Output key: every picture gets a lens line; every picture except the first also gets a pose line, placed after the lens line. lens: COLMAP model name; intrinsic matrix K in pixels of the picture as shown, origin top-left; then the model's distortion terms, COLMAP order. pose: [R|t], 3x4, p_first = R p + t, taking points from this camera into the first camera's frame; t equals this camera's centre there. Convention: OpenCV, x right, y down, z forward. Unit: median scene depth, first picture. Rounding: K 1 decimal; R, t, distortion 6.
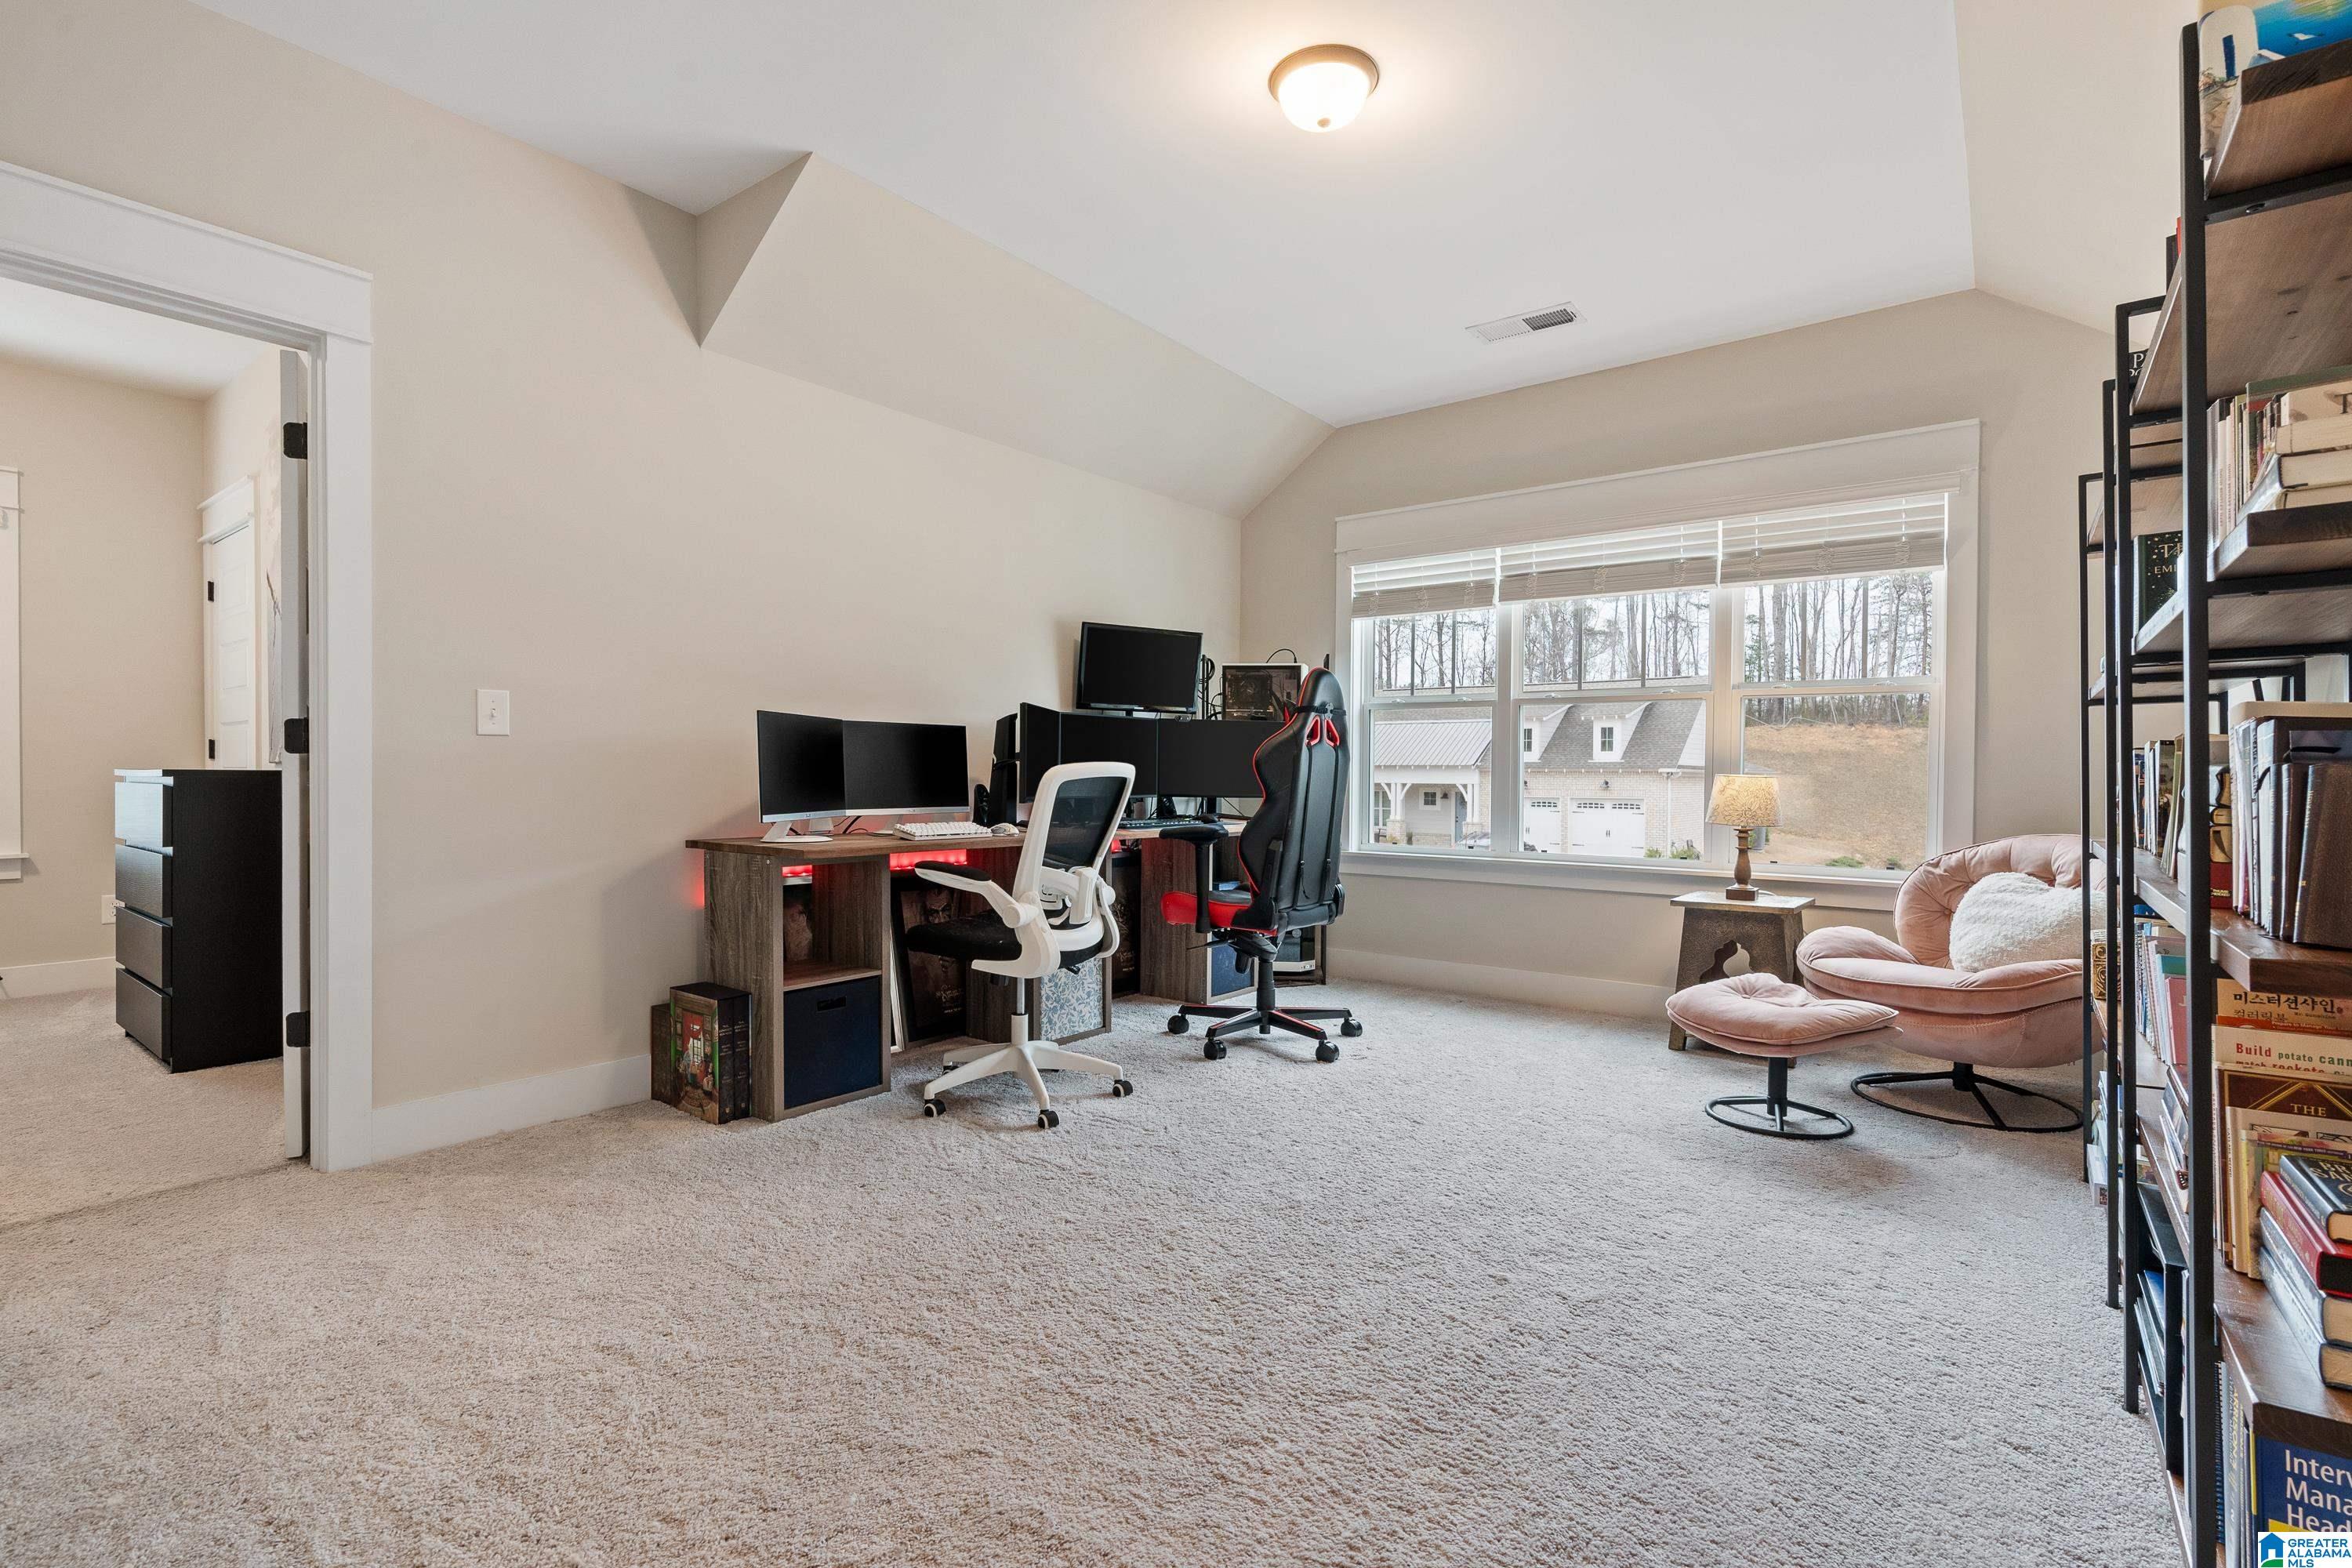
lens RADIAL K [[1069.7, 0, 1169.1], [0, 1069.7, 774.5], [0, 0, 1]] dist [-0.003930, 0.000419]
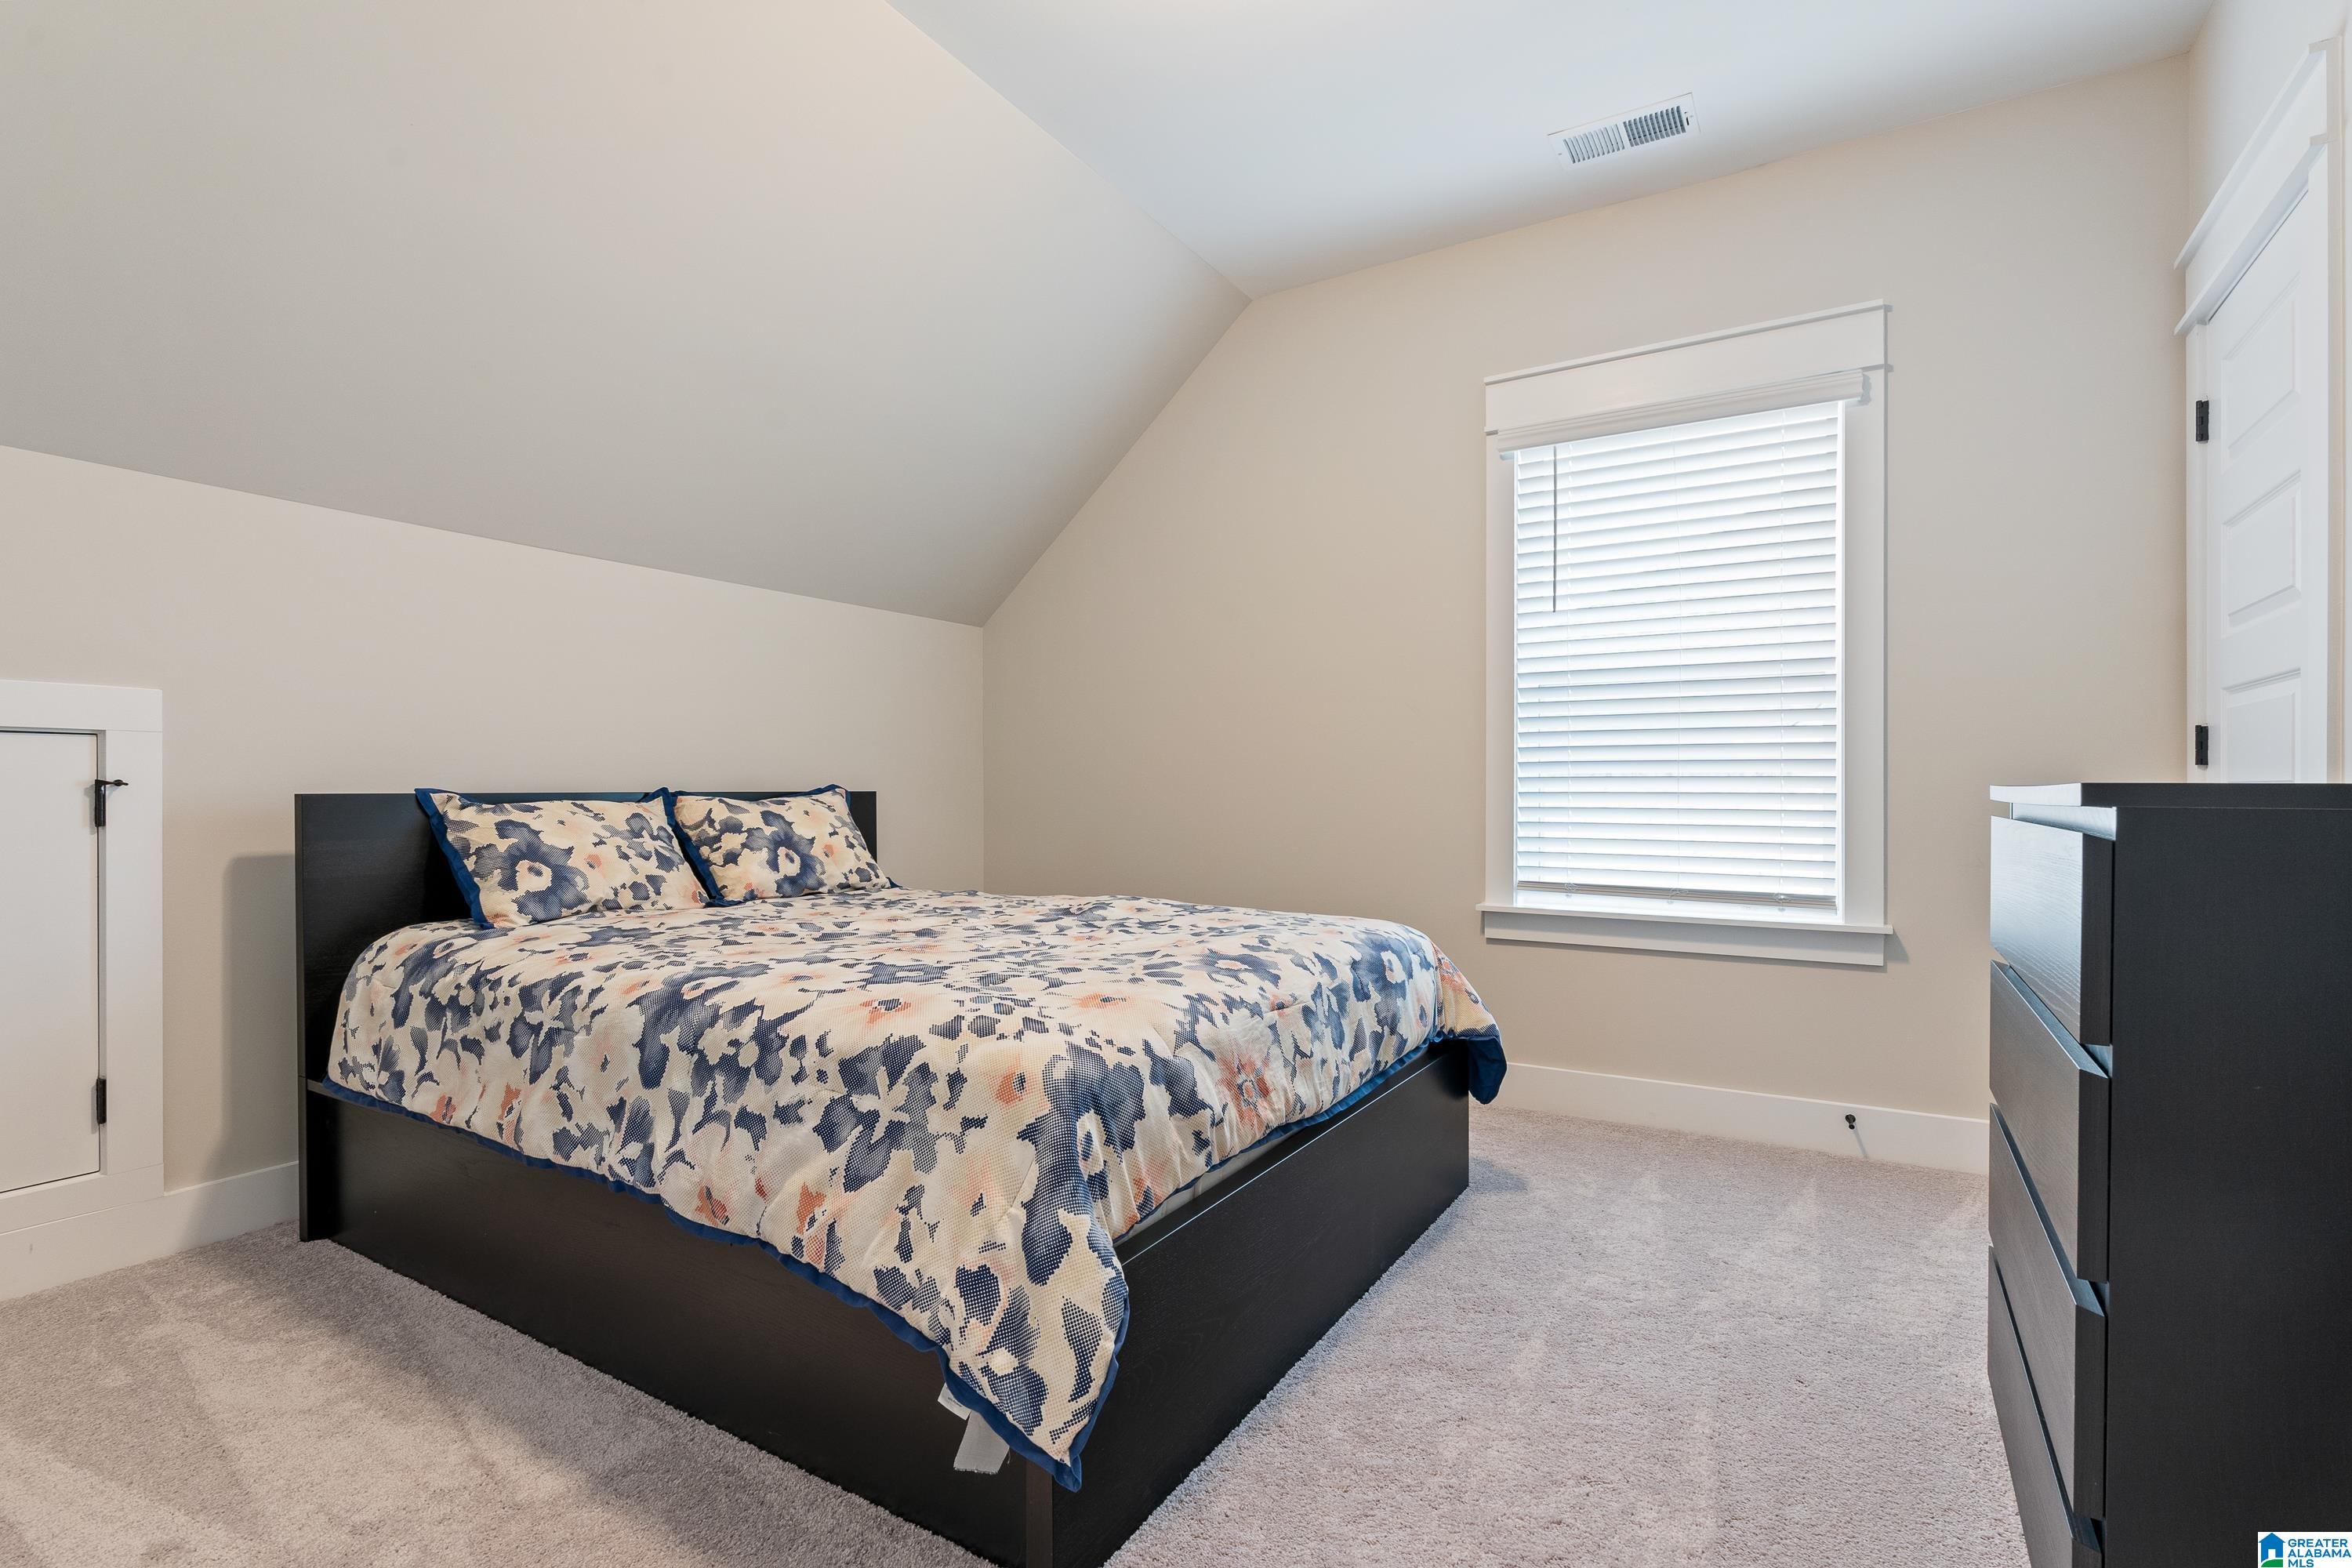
lens RADIAL K [[1103.8, 0, 1171.7], [0, 1103.8, 795.4], [0, 0, 1]] dist [-0.001516, 0.000145]
pose [[0.101400, 0.002687, -0.994842, -0.490430], [0.001040, 0.999996, 0.002807, -0.001806], [0.994845, -0.001319, 0.101397, 0.529557]]
